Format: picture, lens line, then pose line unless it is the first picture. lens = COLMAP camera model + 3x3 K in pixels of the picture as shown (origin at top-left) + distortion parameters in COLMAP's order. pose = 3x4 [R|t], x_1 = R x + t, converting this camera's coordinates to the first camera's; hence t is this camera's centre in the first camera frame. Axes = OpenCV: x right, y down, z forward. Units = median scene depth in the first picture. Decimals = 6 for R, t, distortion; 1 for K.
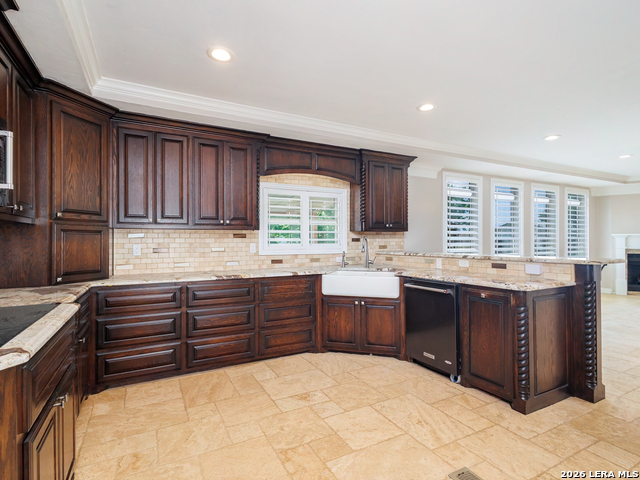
lens RADIAL K [[331.2, 0, 320.0], [0, 331.2, 240.0], [0, 0, 1]] dist [0.010622, -0.000295]
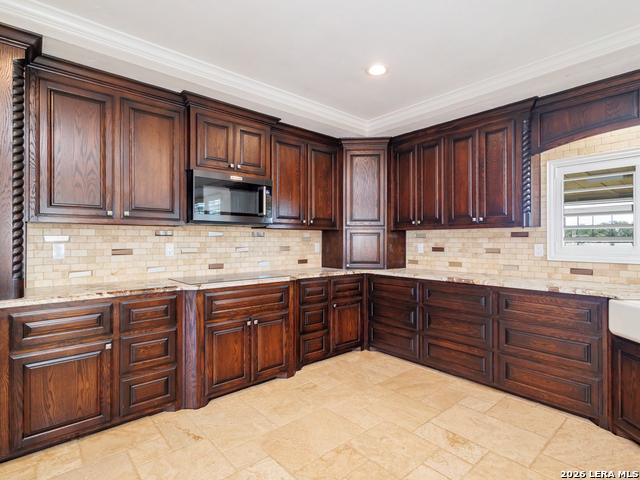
lens RADIAL K [[331.2, 0, 320.0], [0, 331.2, 240.0], [0, 0, 1]] dist [0.010622, -0.000295]
pose [[0.229768, 0.002128, -0.973243, 0.510867], [-0.000279, 0.999998, 0.002120, -0.001130], [0.973245, -0.000215, 0.229768, 0.402552]]
